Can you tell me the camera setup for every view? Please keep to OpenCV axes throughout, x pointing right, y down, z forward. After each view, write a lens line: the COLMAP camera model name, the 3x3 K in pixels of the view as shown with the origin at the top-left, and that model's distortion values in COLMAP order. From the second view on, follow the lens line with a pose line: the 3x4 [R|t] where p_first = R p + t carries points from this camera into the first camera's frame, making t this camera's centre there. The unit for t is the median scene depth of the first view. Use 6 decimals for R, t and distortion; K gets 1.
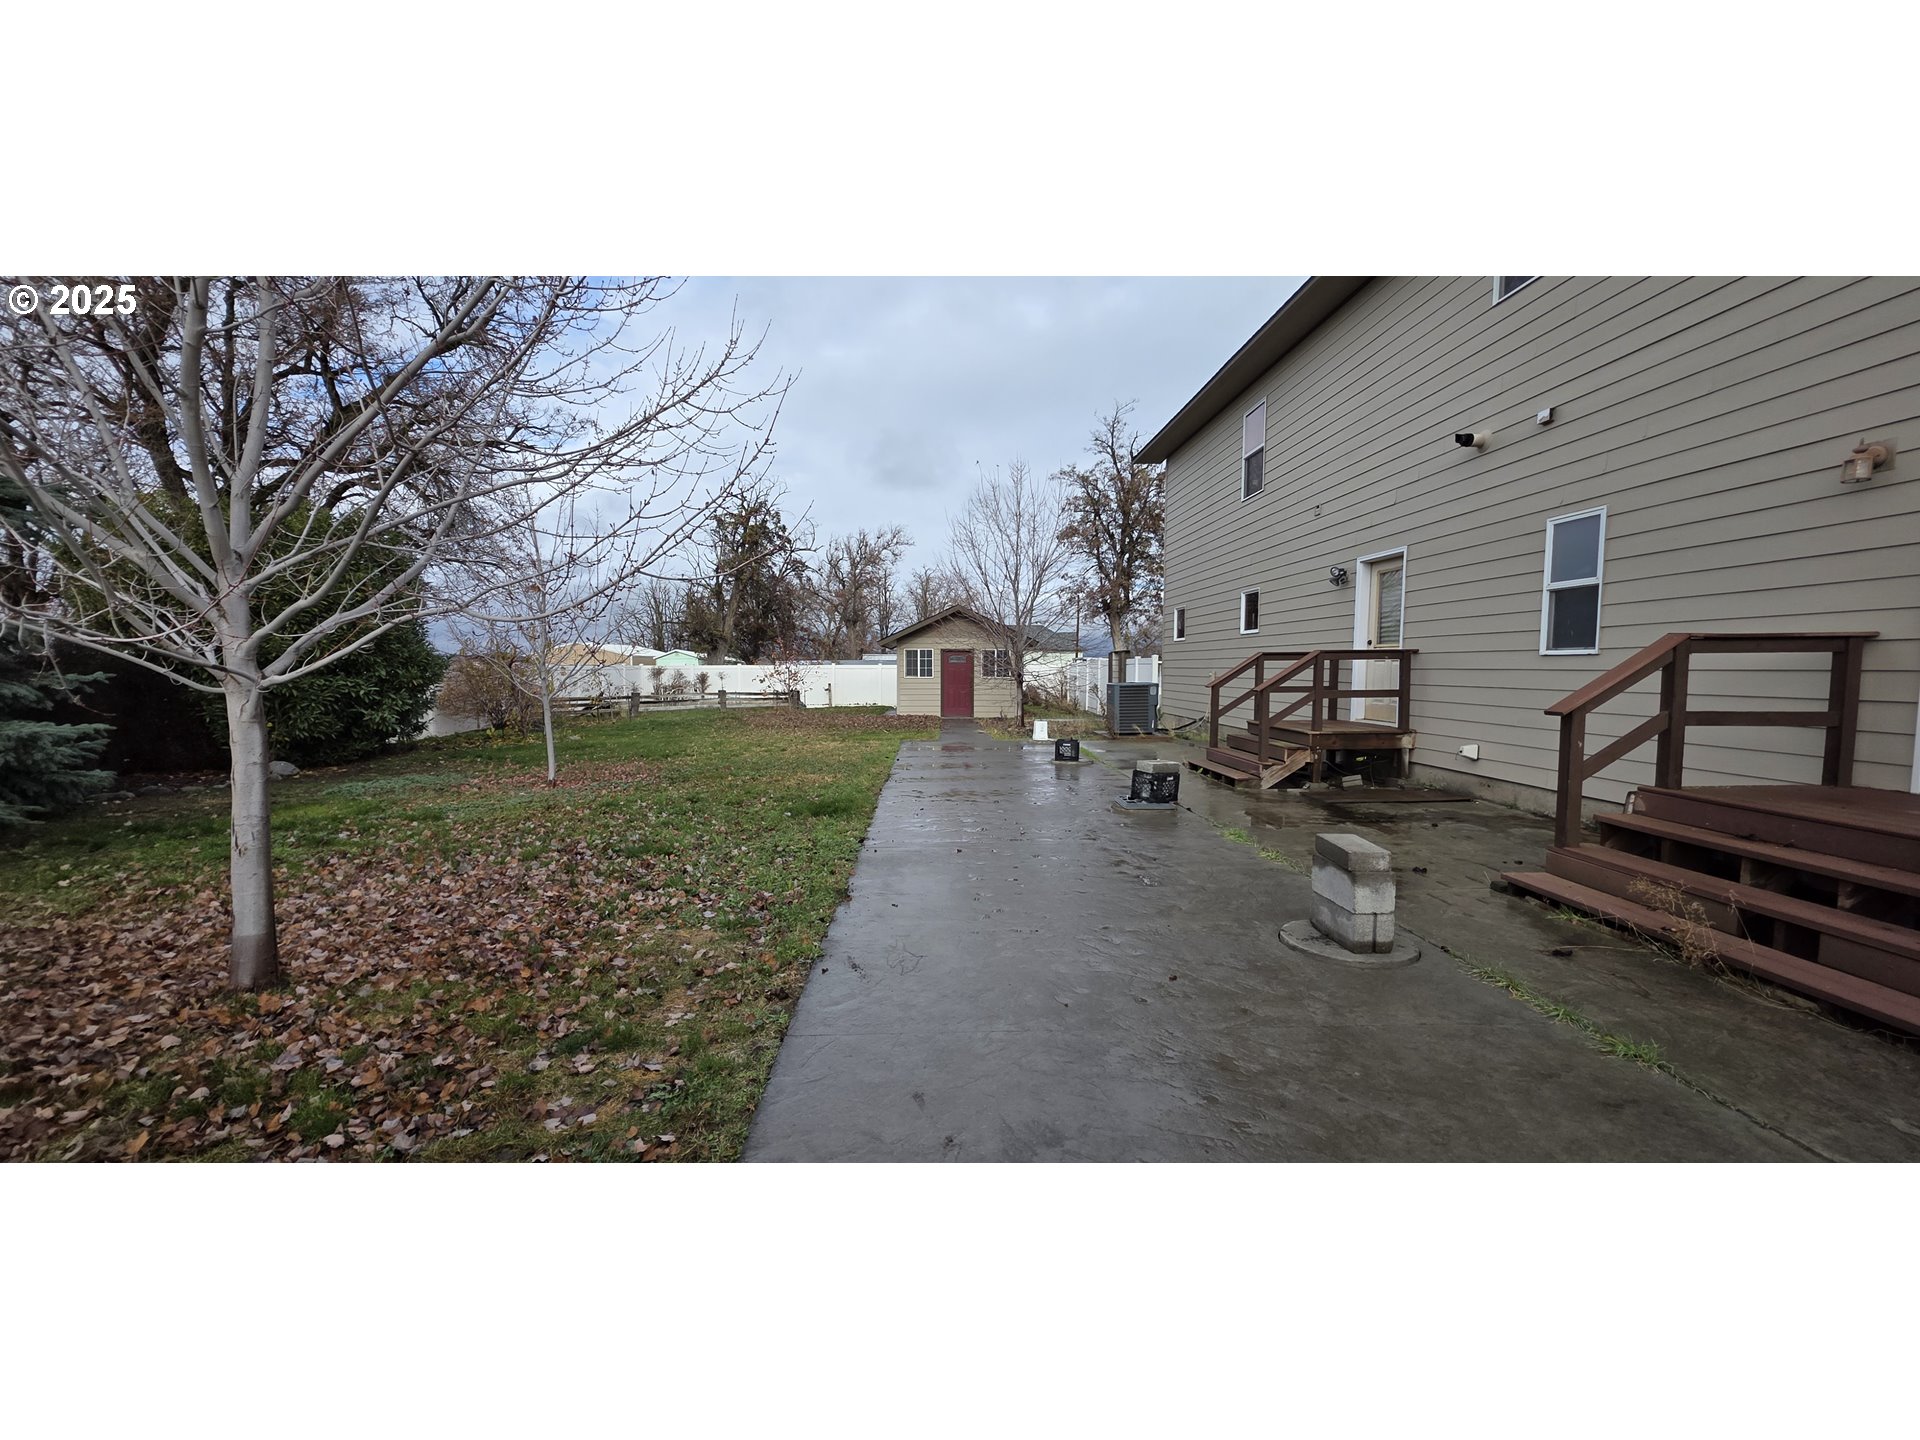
lens RADIAL K [[788.6, 0, 960.0], [0, 788.6, 720.0], [0, 0, 1]] dist [-0.001085, -0.000212]
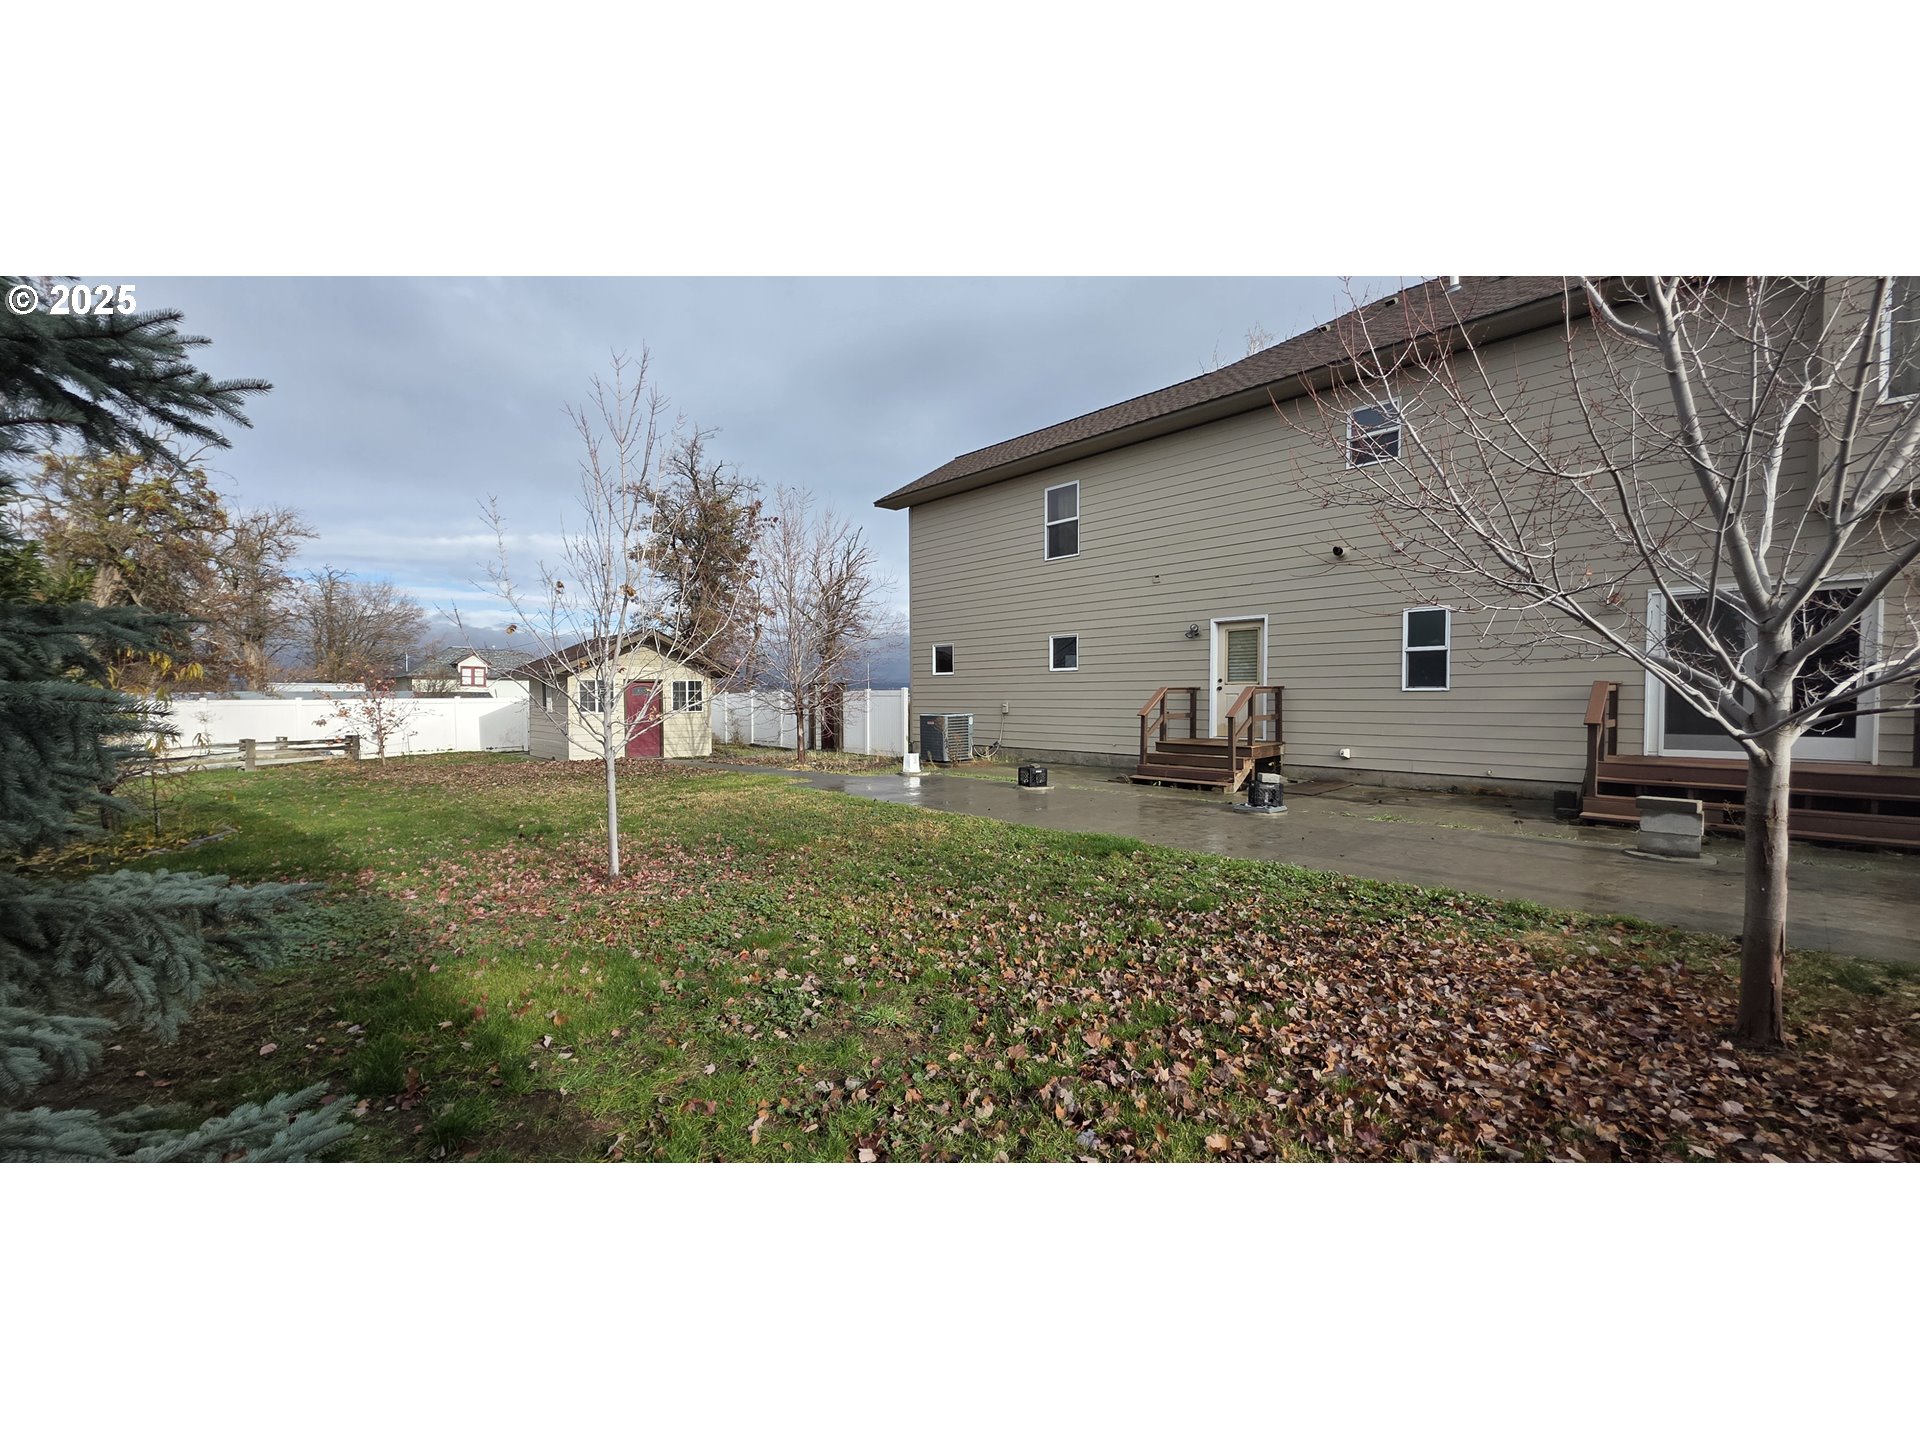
lens RADIAL K [[788.6, 0, 960.0], [0, 788.6, 720.0], [0, 0, 1]] dist [-0.001085, -0.000212]
pose [[0.734326, -0.025179, 0.678330, -0.770252], [0.051363, 0.998508, -0.018539, -0.028554], [-0.676851, 0.048455, 0.734523, 0.309396]]
